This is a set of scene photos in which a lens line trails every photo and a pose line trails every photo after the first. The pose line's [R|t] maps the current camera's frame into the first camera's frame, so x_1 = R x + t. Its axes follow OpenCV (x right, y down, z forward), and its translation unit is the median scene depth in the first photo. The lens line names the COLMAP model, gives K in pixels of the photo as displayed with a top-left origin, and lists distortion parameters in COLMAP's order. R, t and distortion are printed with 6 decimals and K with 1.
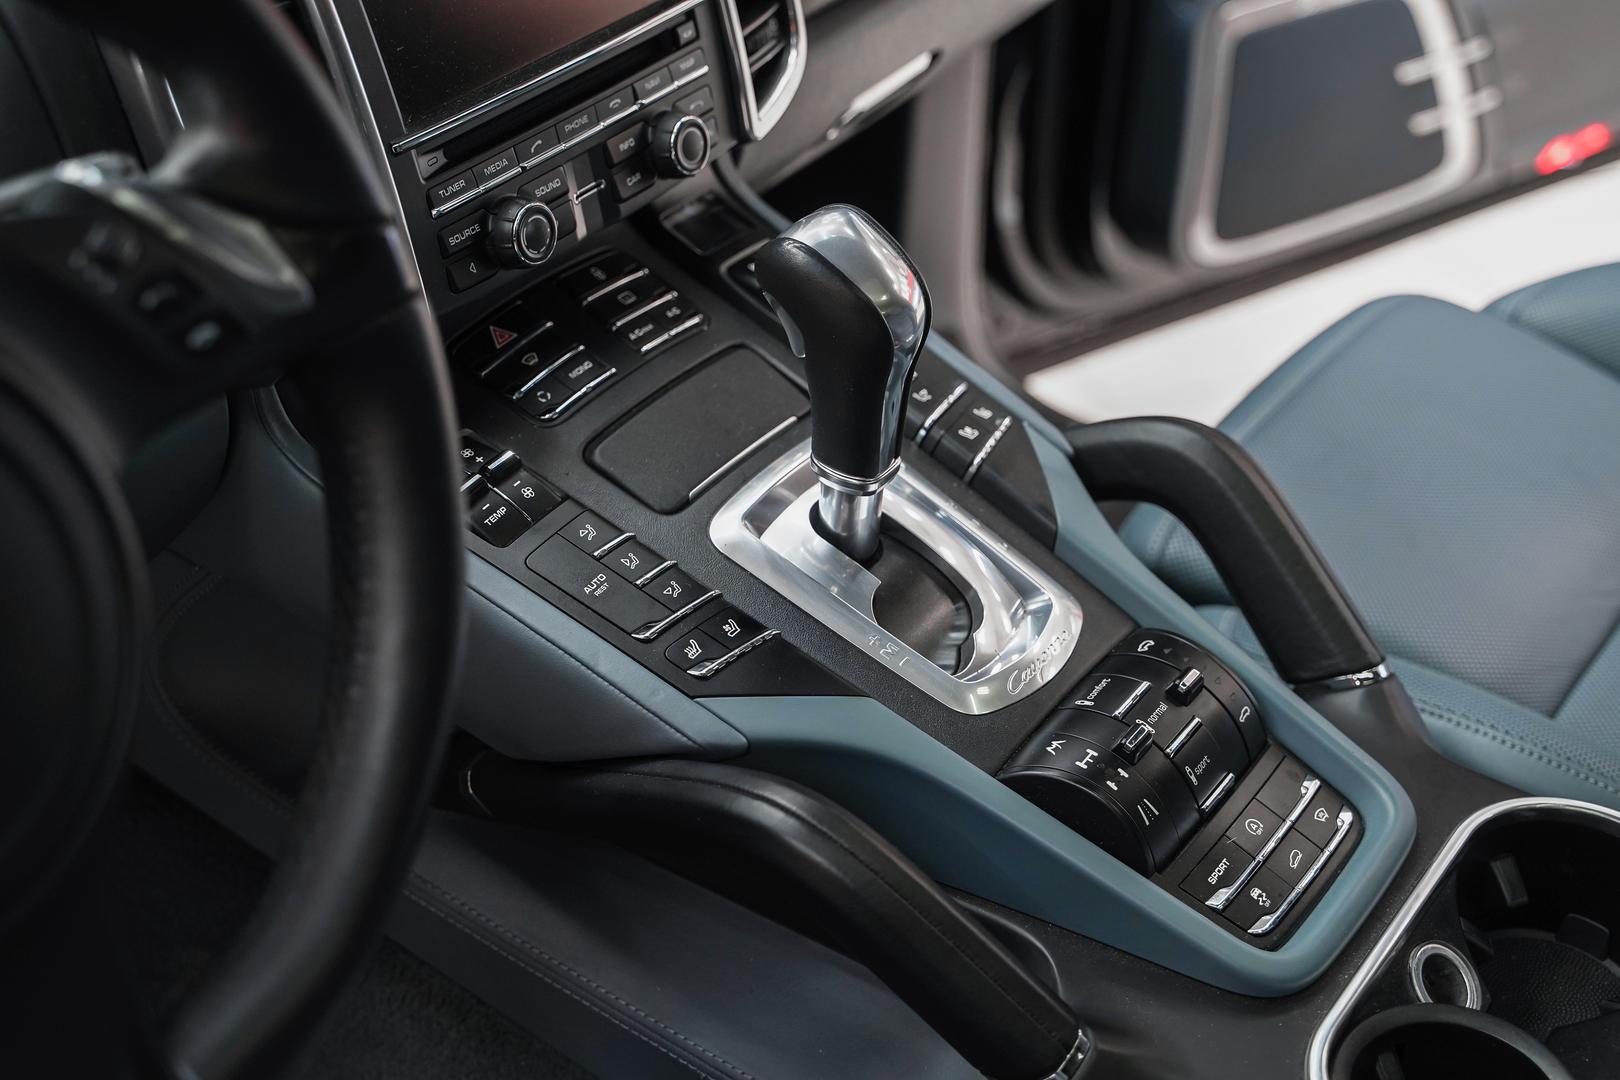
lens RADIAL K [[2348.4, 0, 803.2], [0, 2348.4, 534.0], [0, 0, 1]] dist [-0.047574, 0.000000]
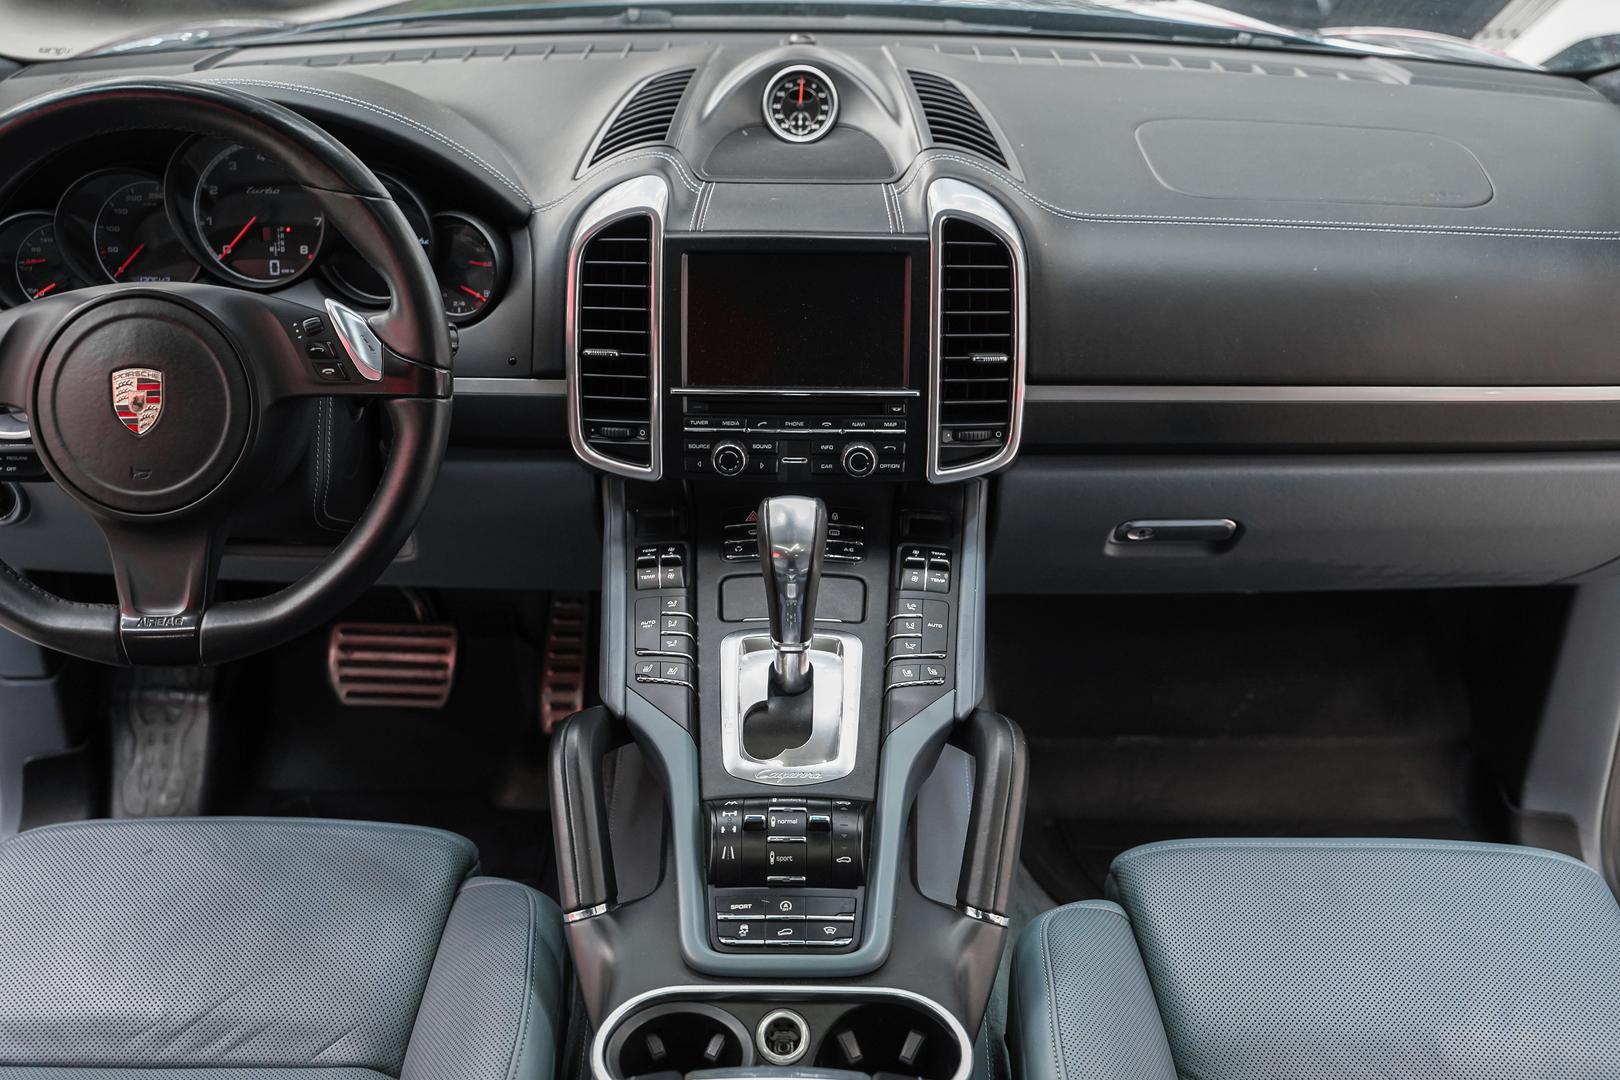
lens RADIAL K [[1750.8, 0, 802.0], [0, 1750.8, 545.3], [0, 0, 1]] dist [-0.010950, 0.000000]
pose [[0.560629, 0.361245, -0.745116, 0.984234], [-0.463973, 0.882348, 0.078682, -0.197742], [0.685875, 0.301602, 0.662277, 0.083889]]
